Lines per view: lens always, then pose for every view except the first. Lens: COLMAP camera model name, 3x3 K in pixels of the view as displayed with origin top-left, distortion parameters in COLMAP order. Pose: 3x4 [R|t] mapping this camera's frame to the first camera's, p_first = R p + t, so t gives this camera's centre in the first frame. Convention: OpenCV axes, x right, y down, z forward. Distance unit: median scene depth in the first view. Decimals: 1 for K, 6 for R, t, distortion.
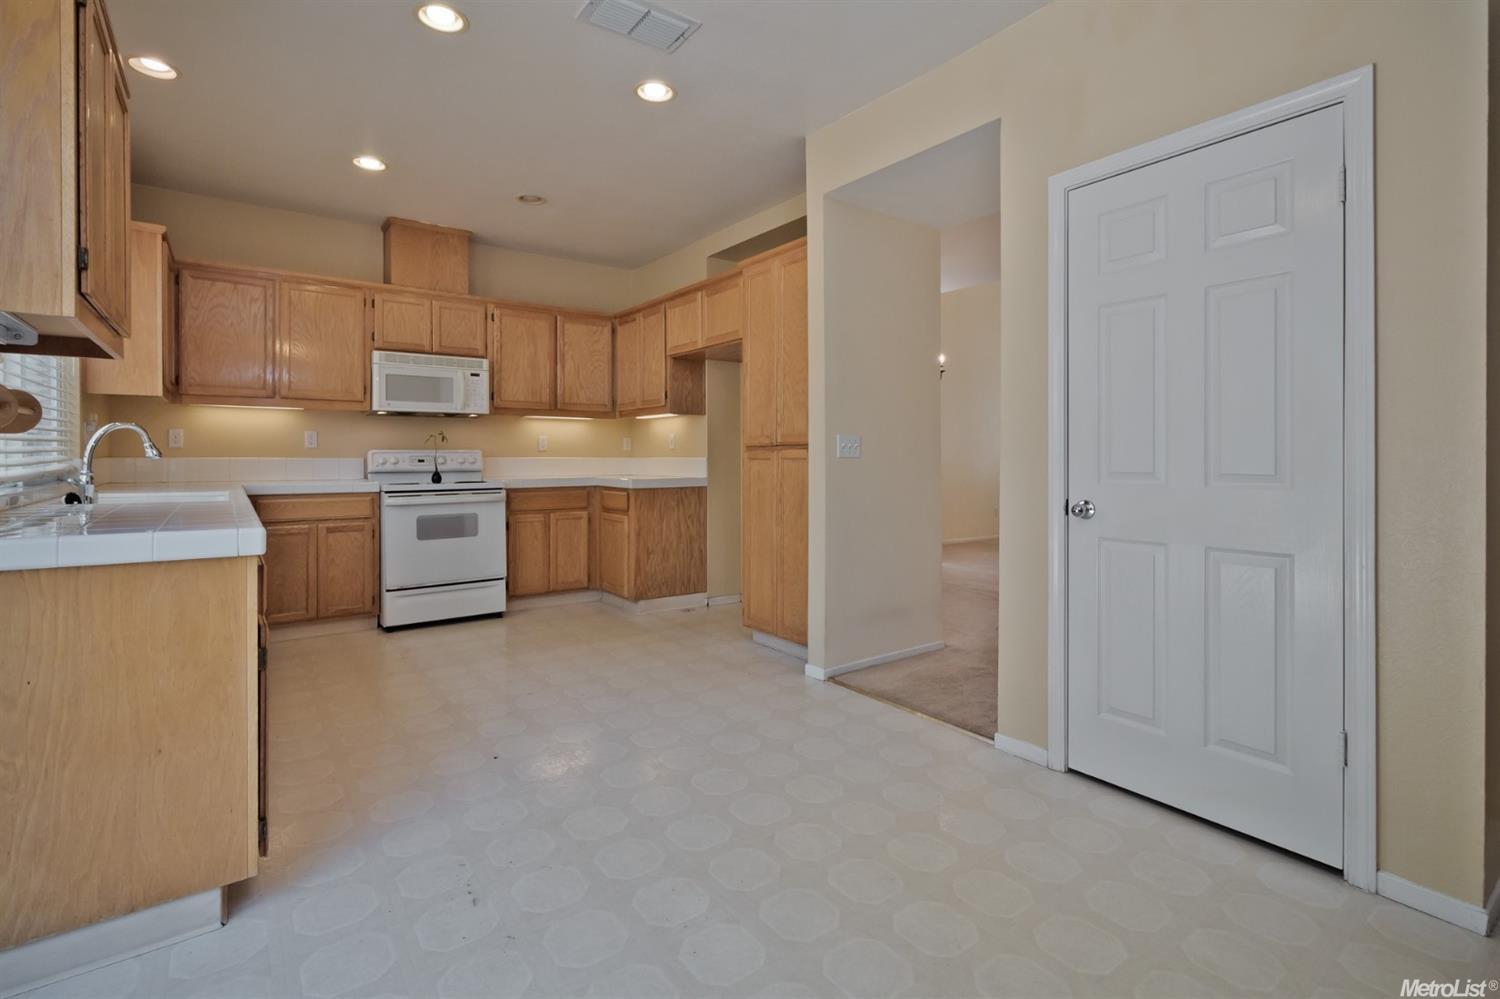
lens RADIAL K [[700.7, 0, 741.2], [0, 700.7, 462.4], [0, 0, 1]] dist [0.001923, -0.000255]
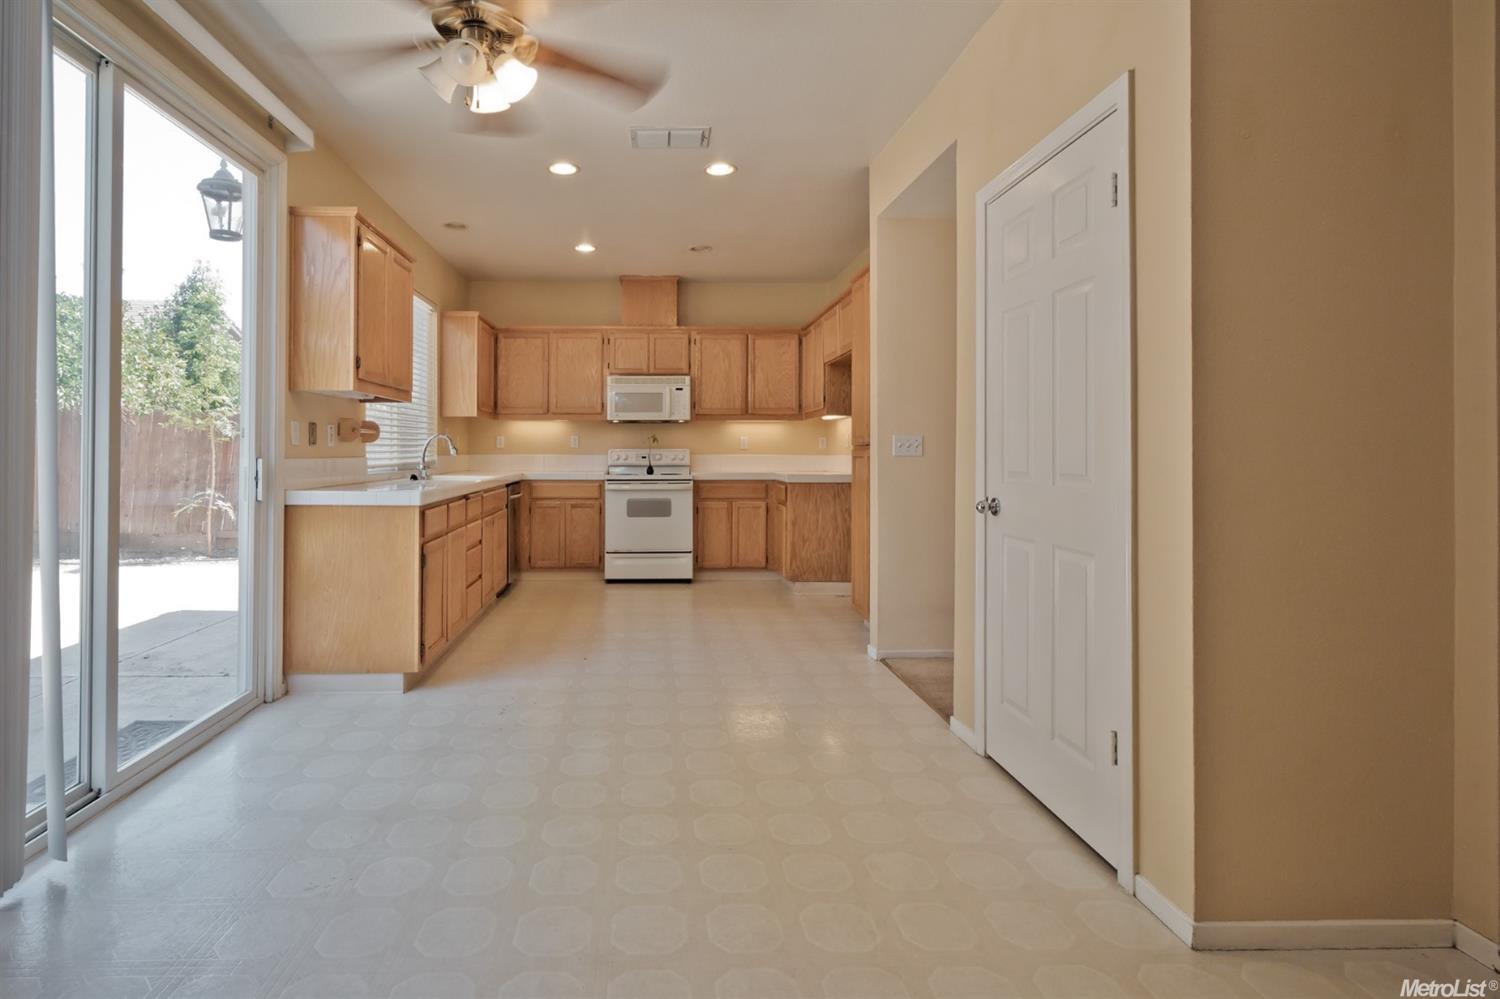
lens RADIAL K [[723.9, 0, 652.1], [0, 723.9, 446.3], [0, 0, 1]] dist [0.001214, 0.000076]
pose [[0.814969, -0.004204, -0.579489, 0.346129], [-0.006255, 0.999852, -0.016050, -0.001209], [0.579470, 0.016705, 0.814822, -0.089385]]
